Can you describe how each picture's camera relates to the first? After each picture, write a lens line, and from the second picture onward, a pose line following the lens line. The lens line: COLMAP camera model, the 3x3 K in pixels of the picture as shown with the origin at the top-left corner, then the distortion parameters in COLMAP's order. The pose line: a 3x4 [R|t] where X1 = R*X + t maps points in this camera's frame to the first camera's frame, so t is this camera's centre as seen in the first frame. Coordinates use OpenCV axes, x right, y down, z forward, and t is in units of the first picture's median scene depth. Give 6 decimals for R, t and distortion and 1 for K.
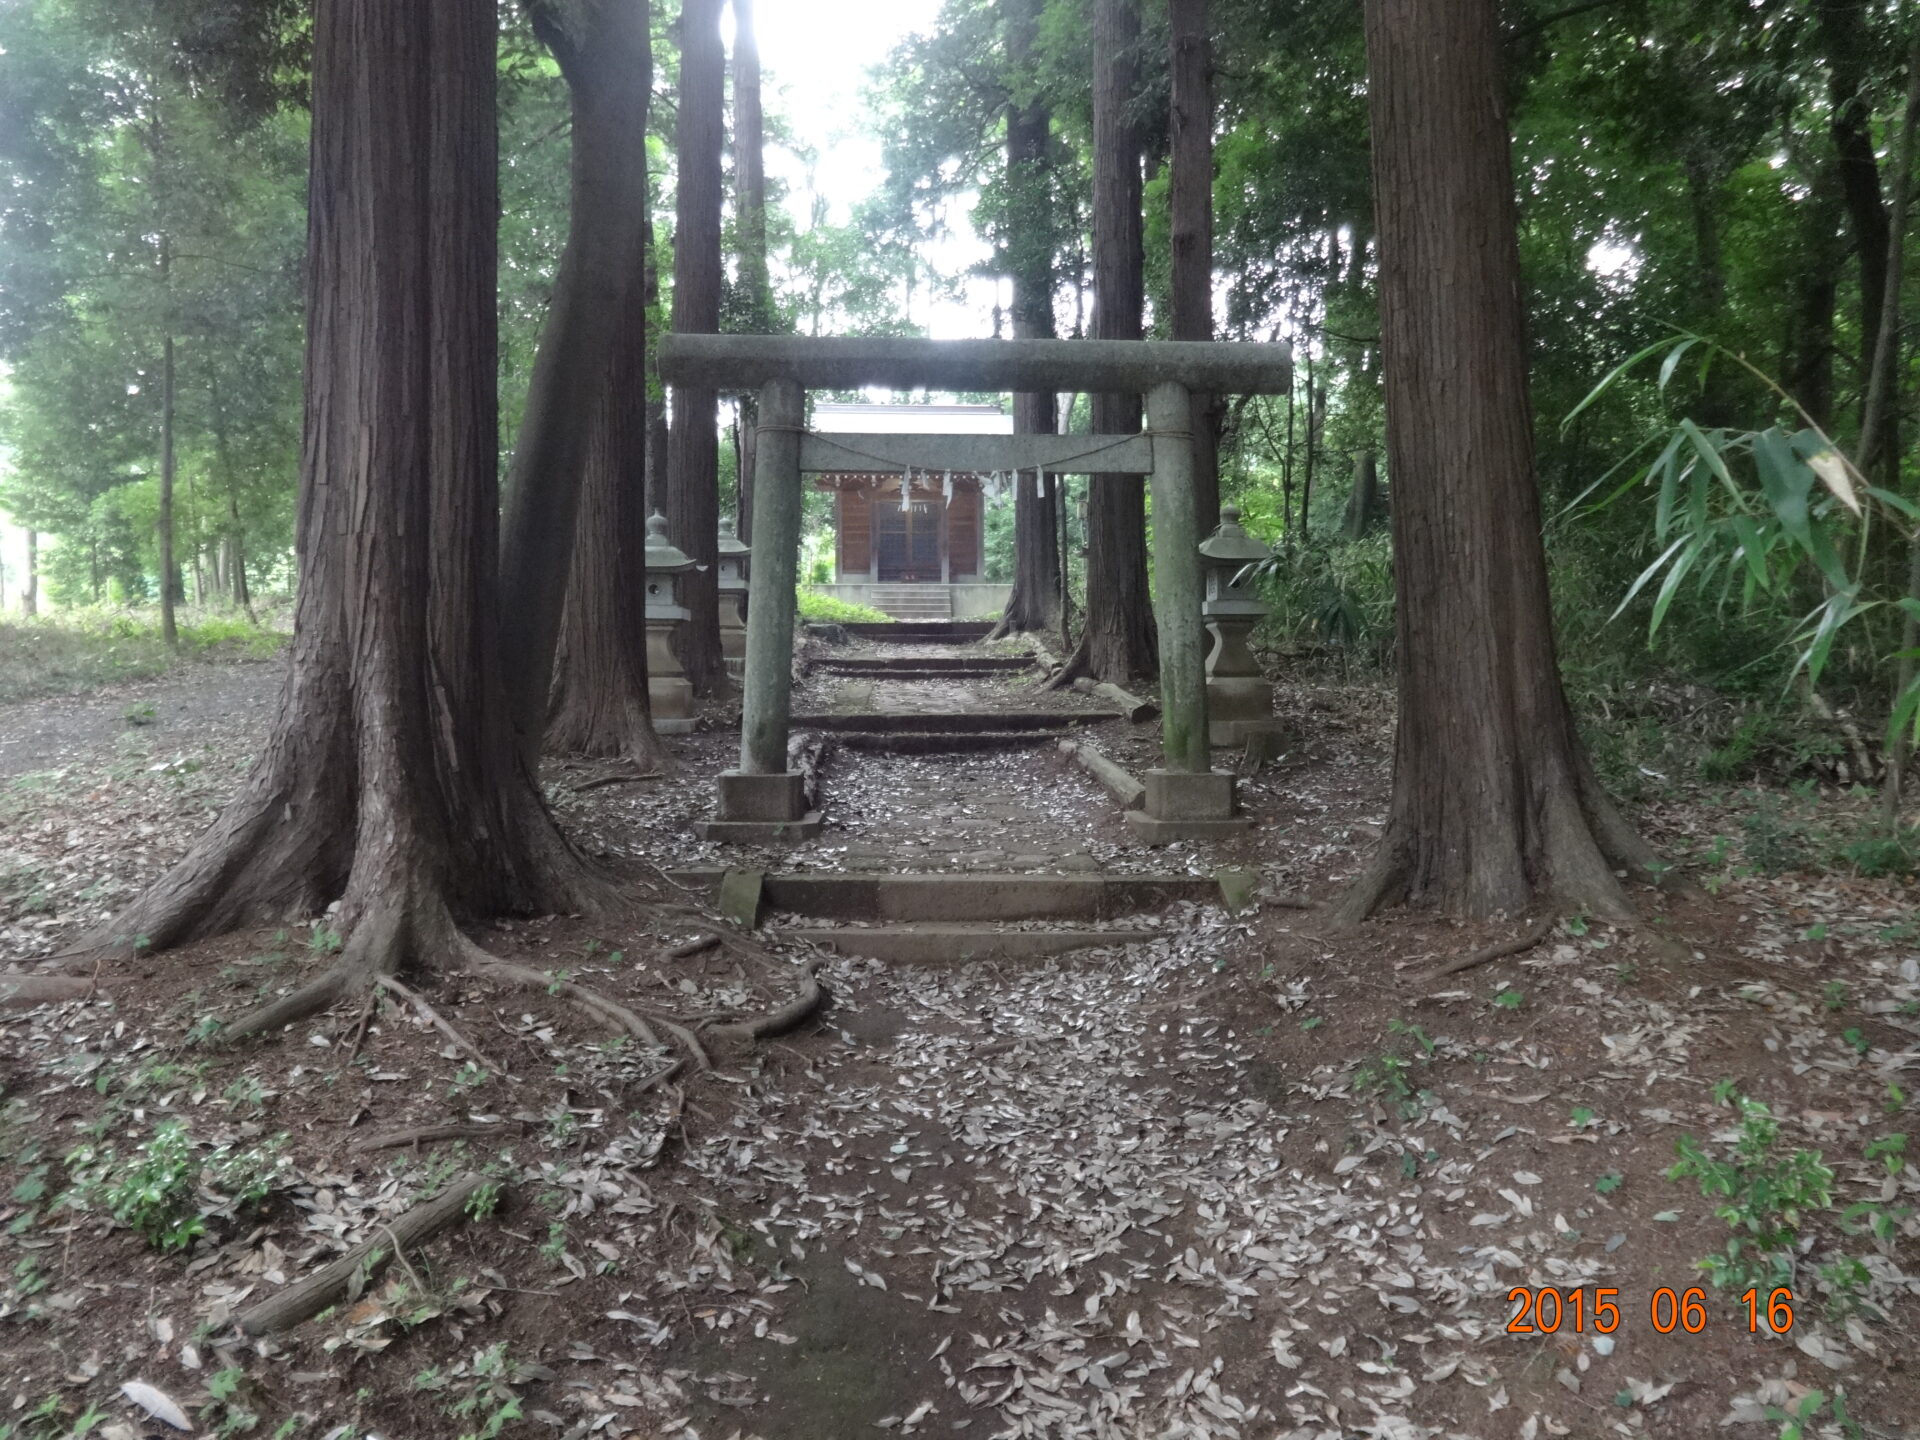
lens RADIAL K [[1420.6, 0, 974.4], [0, 1420.6, 724.2], [0, 0, 1]] dist [0.008102, -0.004762]
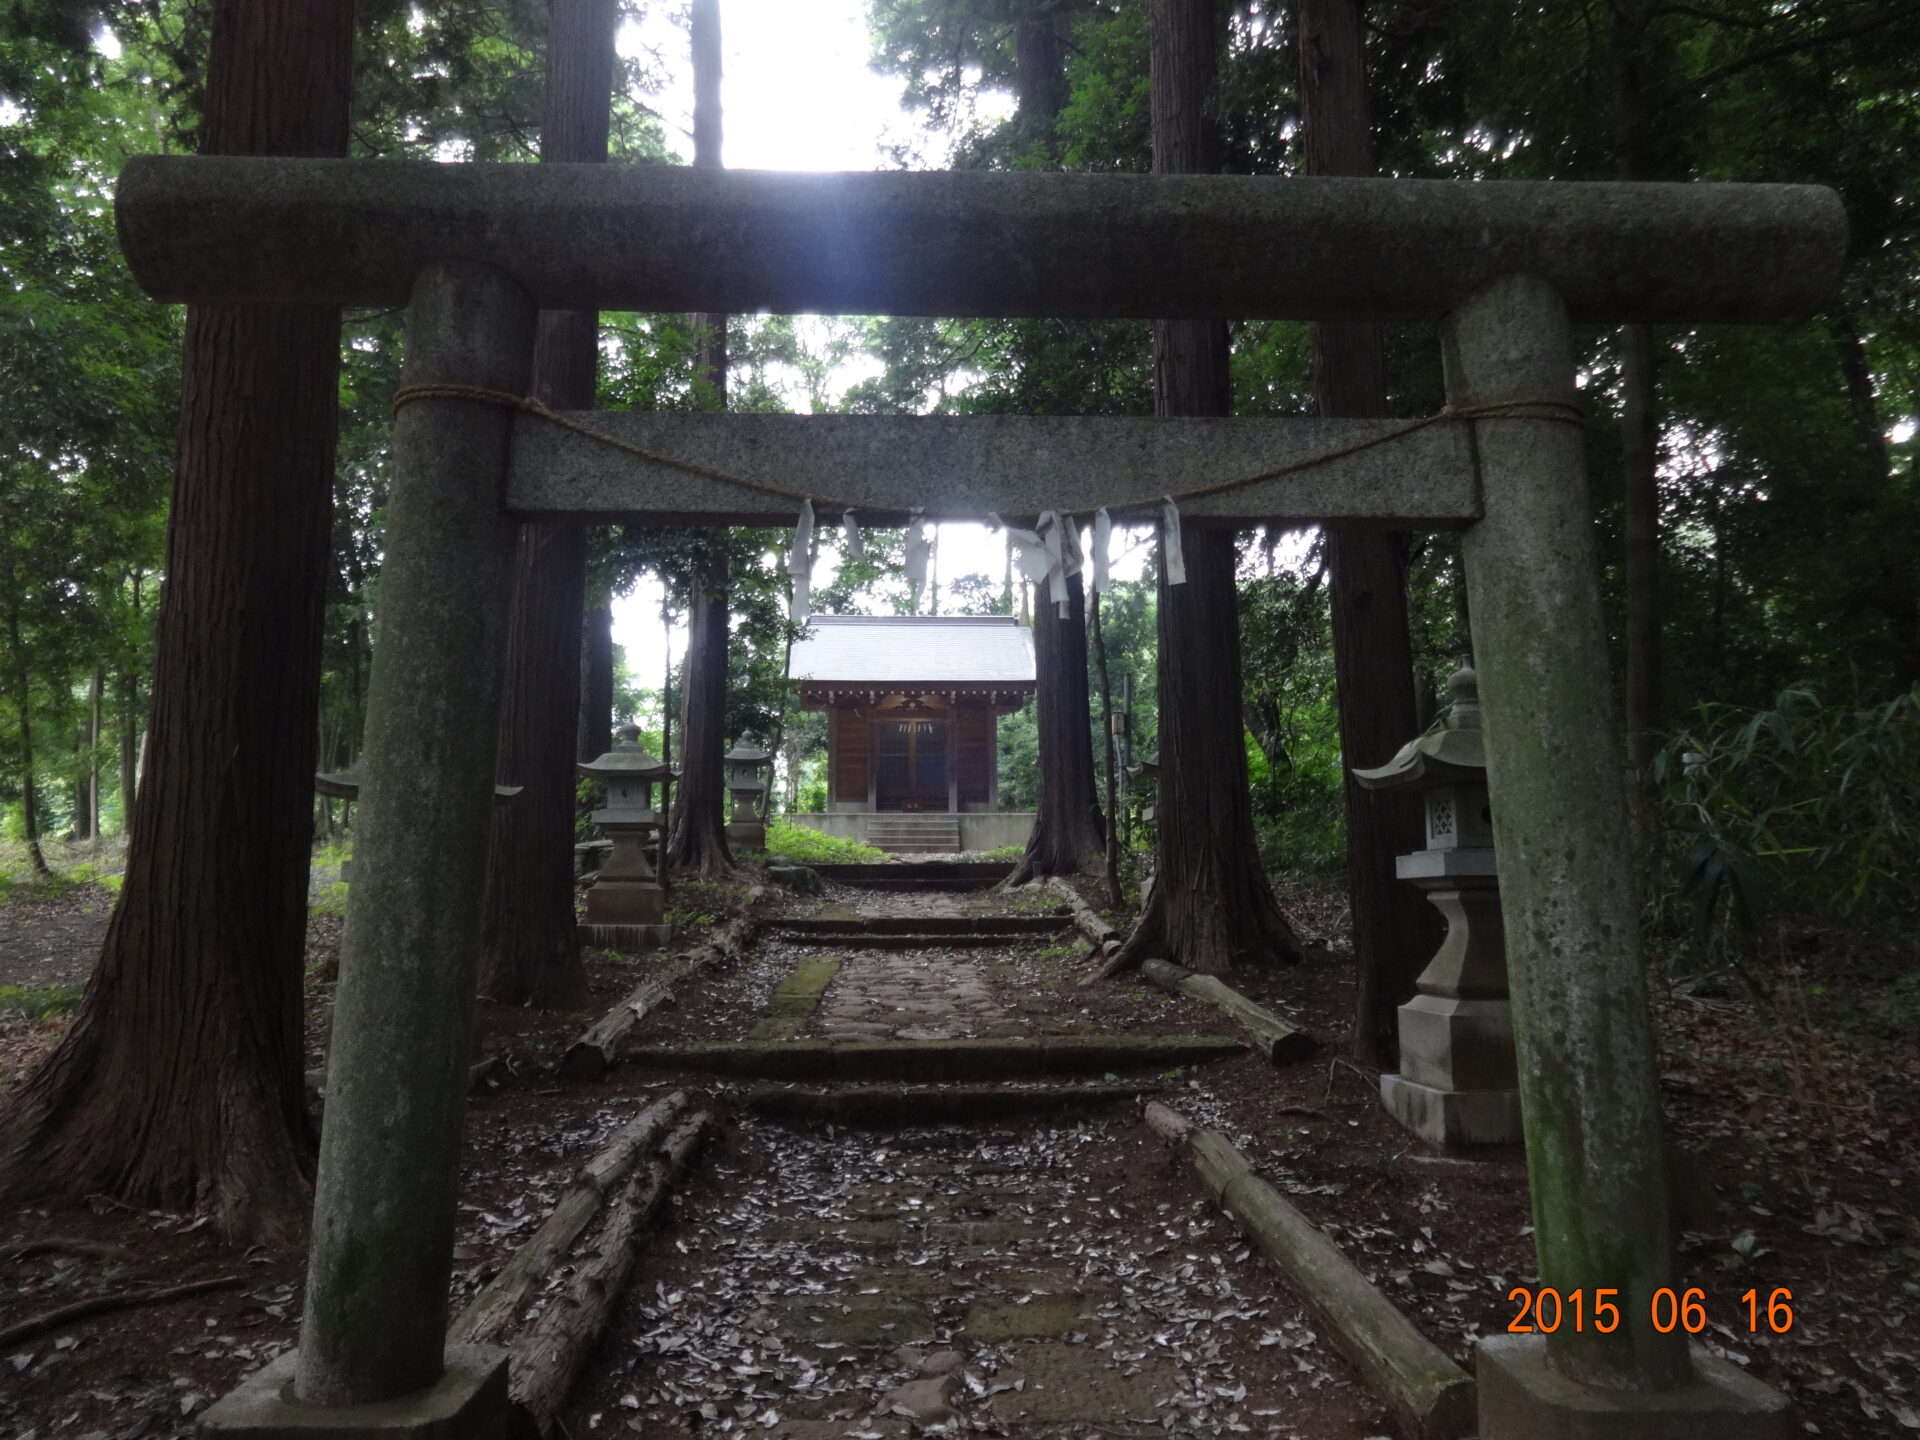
lens RADIAL K [[1420.6, 0, 961.6], [0, 1420.6, 719.6], [0, 0, 1]] dist [0.008102, -0.004762]
pose [[0.999855, -0.003489, -0.016692, -0.000860], [0.000719, 0.986603, -0.163139, -0.029279], [0.017037, 0.163103, 0.986462, 0.284968]]
